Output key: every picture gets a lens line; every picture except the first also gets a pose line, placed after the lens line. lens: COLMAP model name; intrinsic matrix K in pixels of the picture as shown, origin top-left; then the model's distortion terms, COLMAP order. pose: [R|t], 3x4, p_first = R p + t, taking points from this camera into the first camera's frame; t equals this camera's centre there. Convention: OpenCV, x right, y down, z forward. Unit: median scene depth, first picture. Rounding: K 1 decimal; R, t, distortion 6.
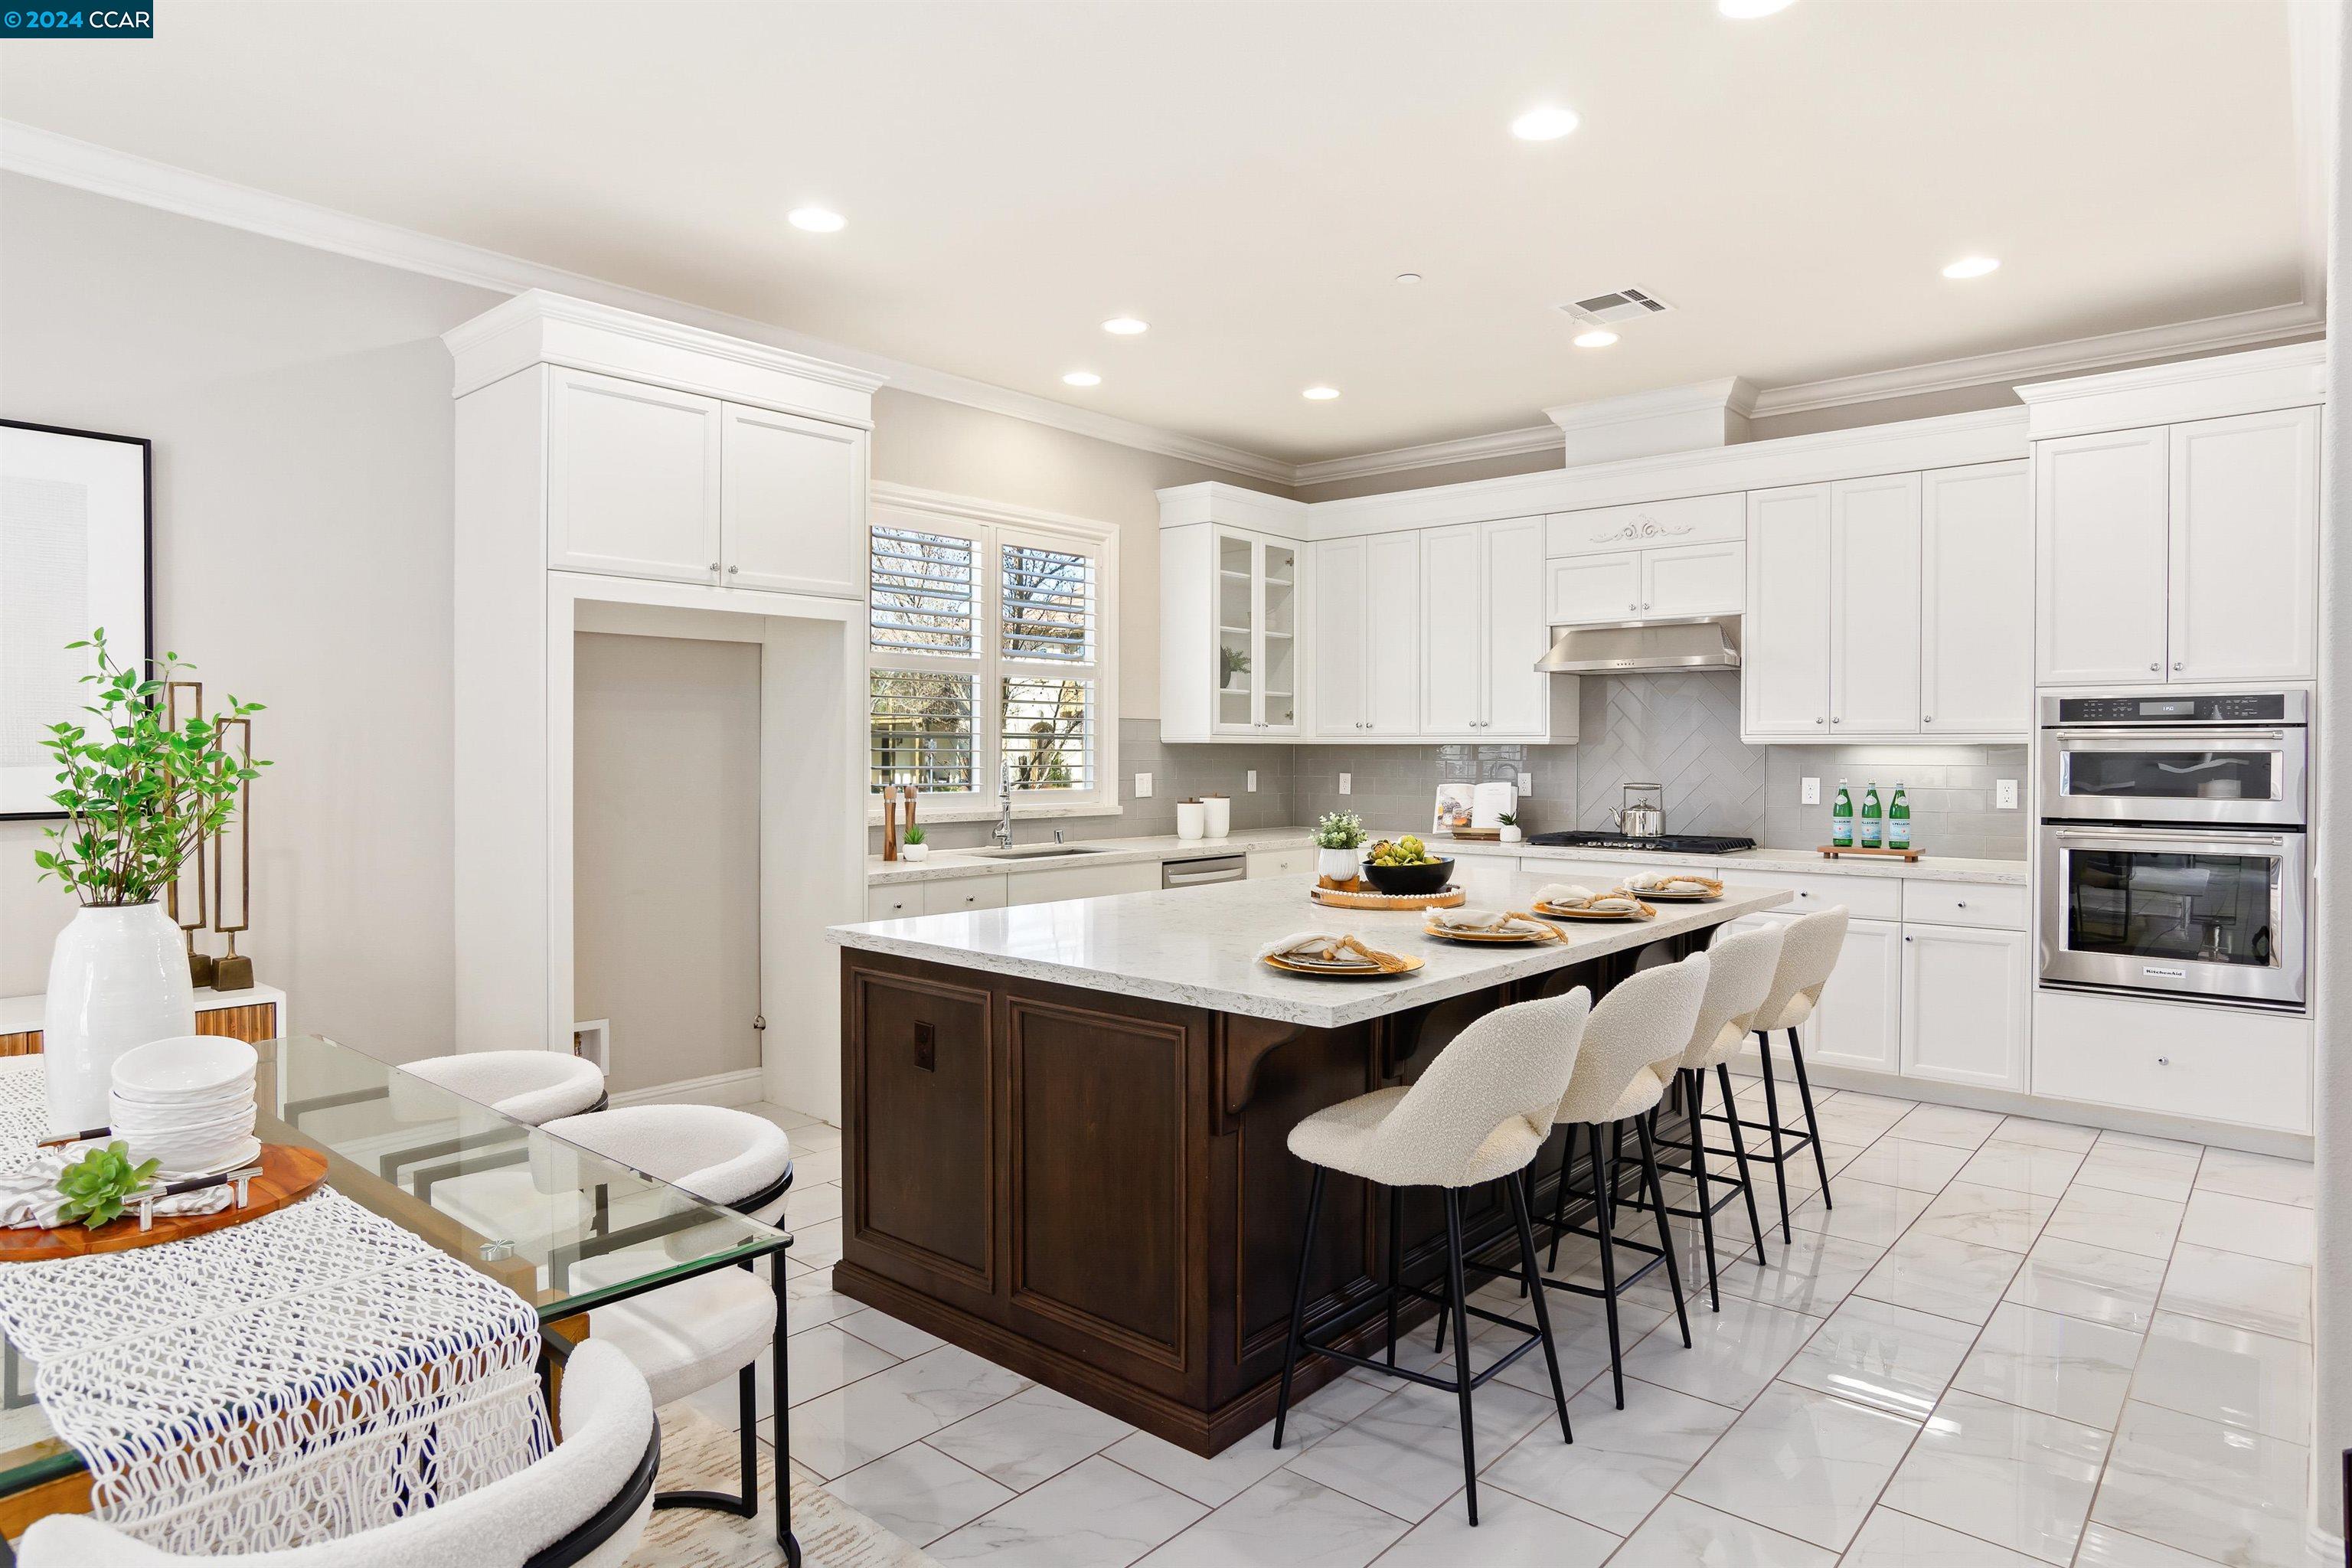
lens RADIAL K [[1336.5, 0, 1176.0], [0, 1336.5, 784.0], [0, 0, 1]] dist [-0.049564, 0.000328]
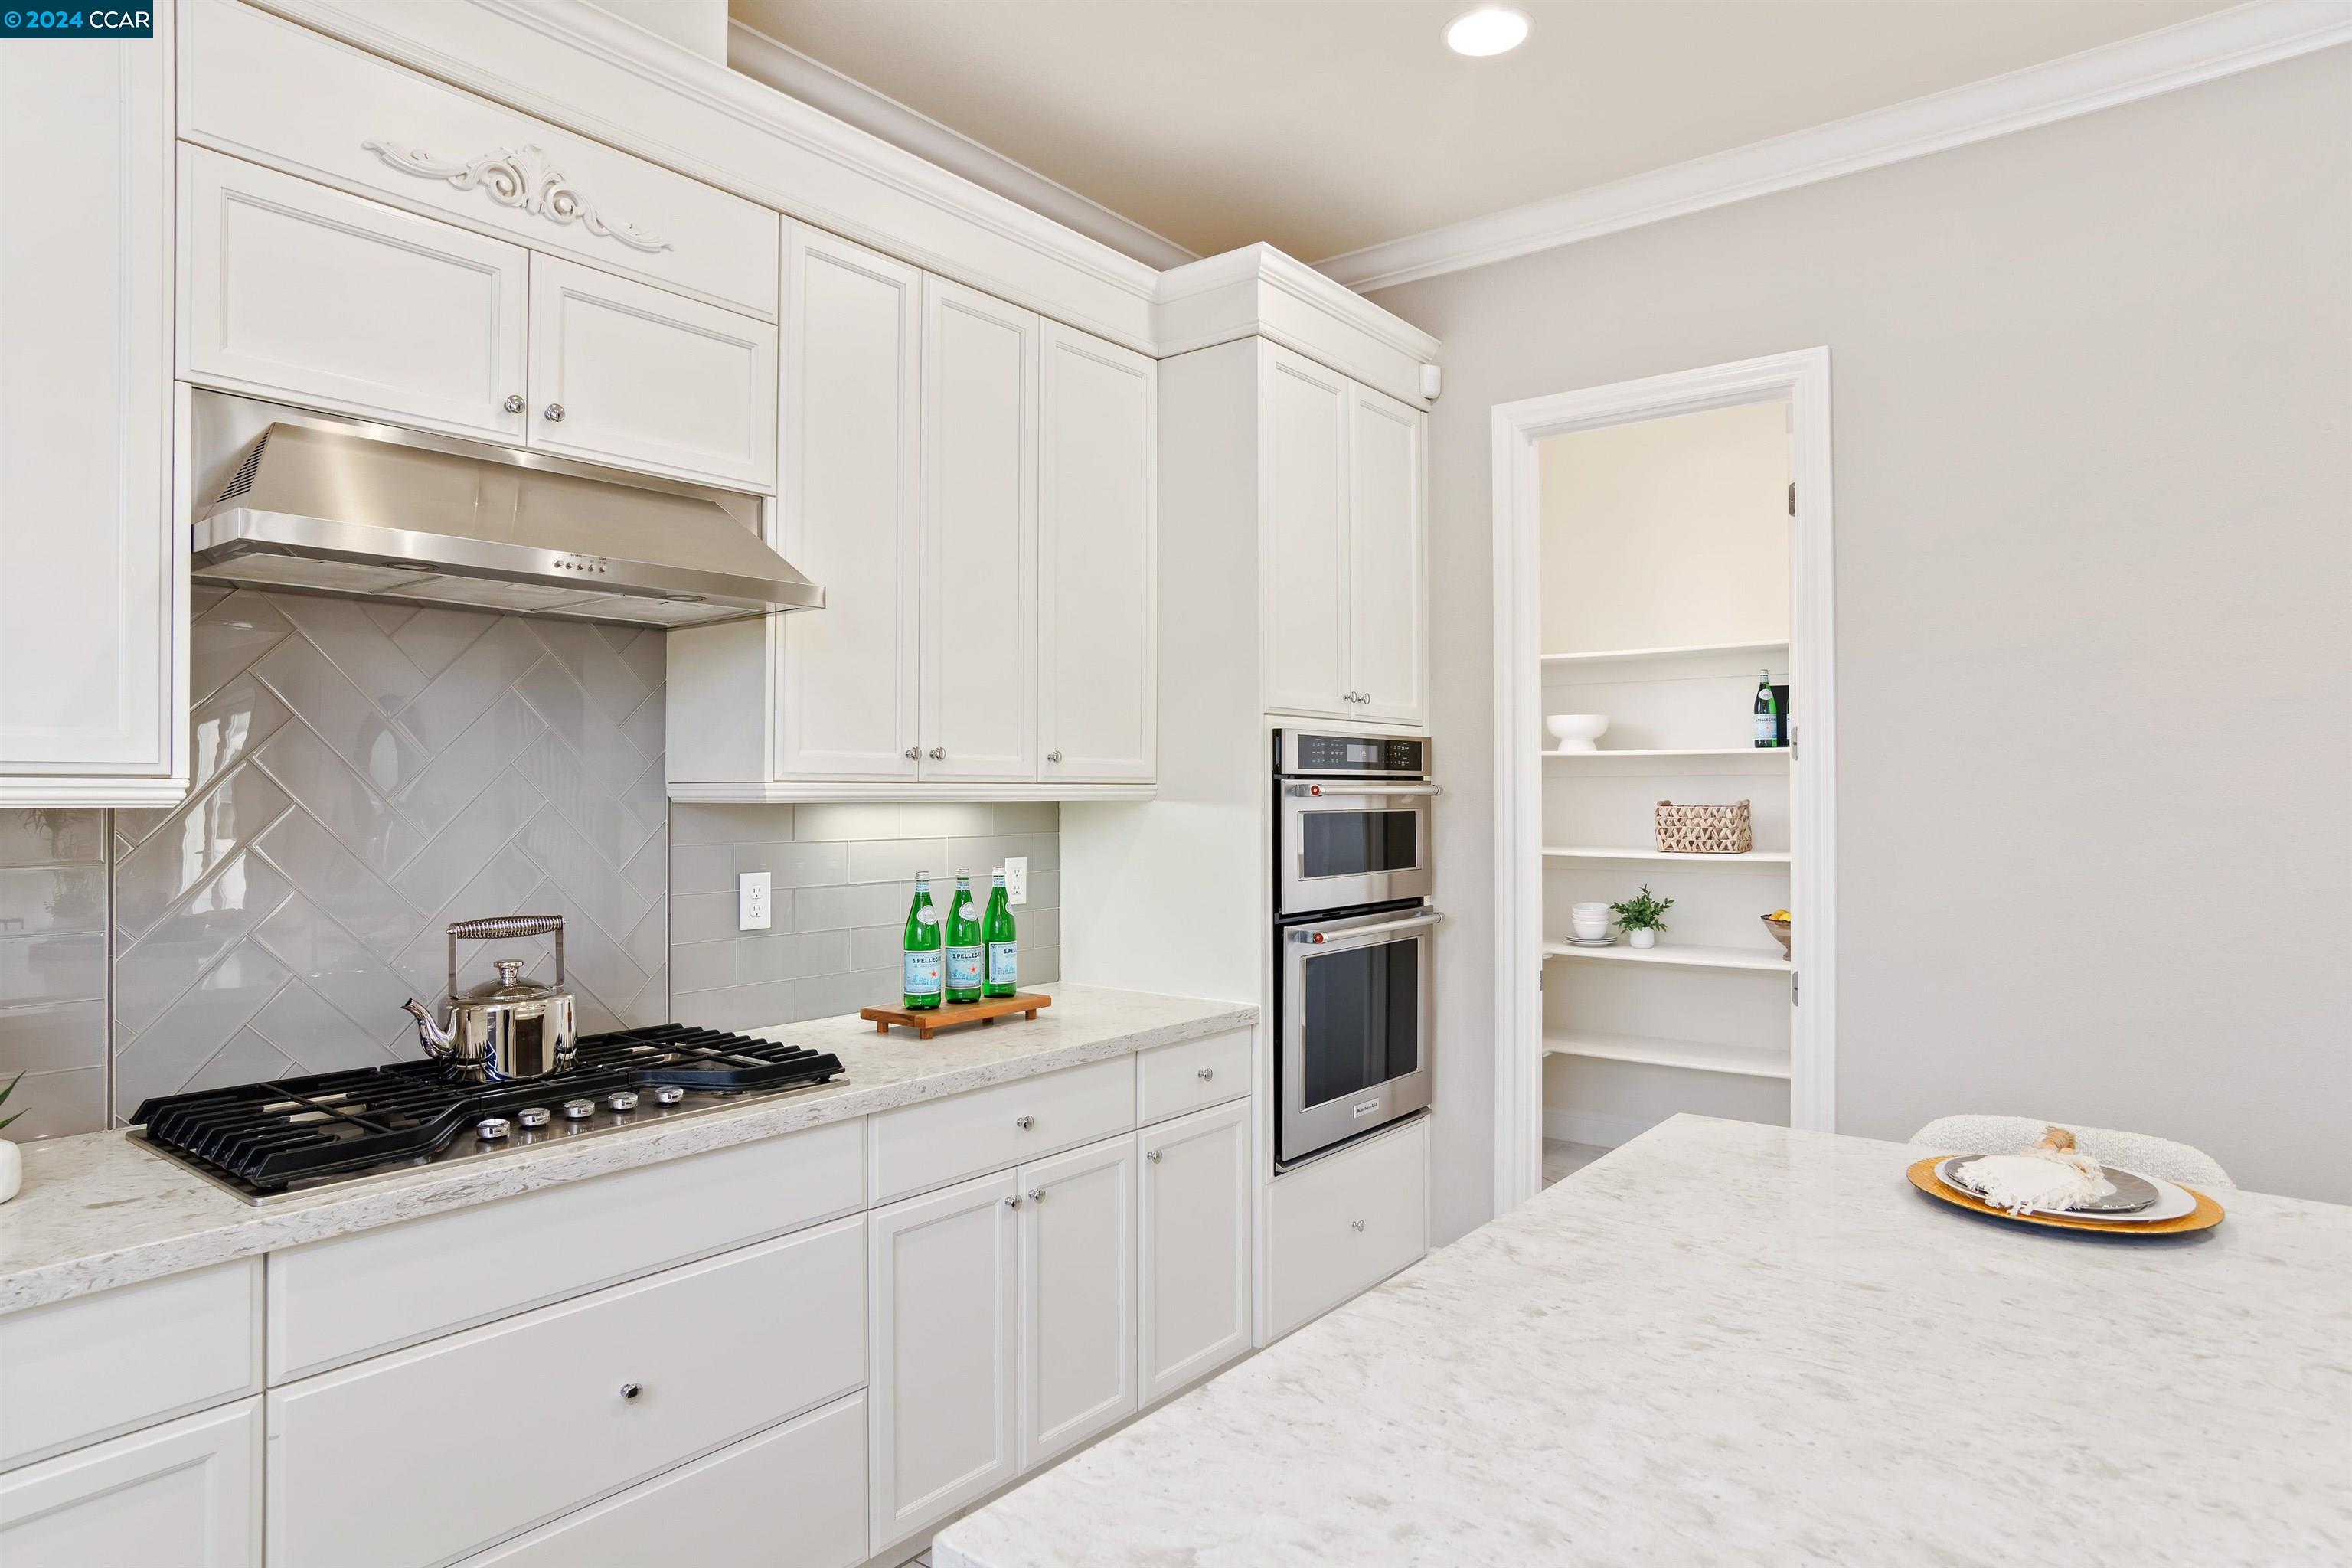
lens RADIAL K [[1334.5, 0, 1173.7], [0, 1334.5, 746.7], [0, 0, 1]] dist [-0.004846, 0.000489]
pose [[-0.089241, 0.030475, 0.995544, -0.008221], [0.021034, 0.999367, -0.028706, -0.037112], [-0.995788, 0.018379, -0.089825, 0.986047]]
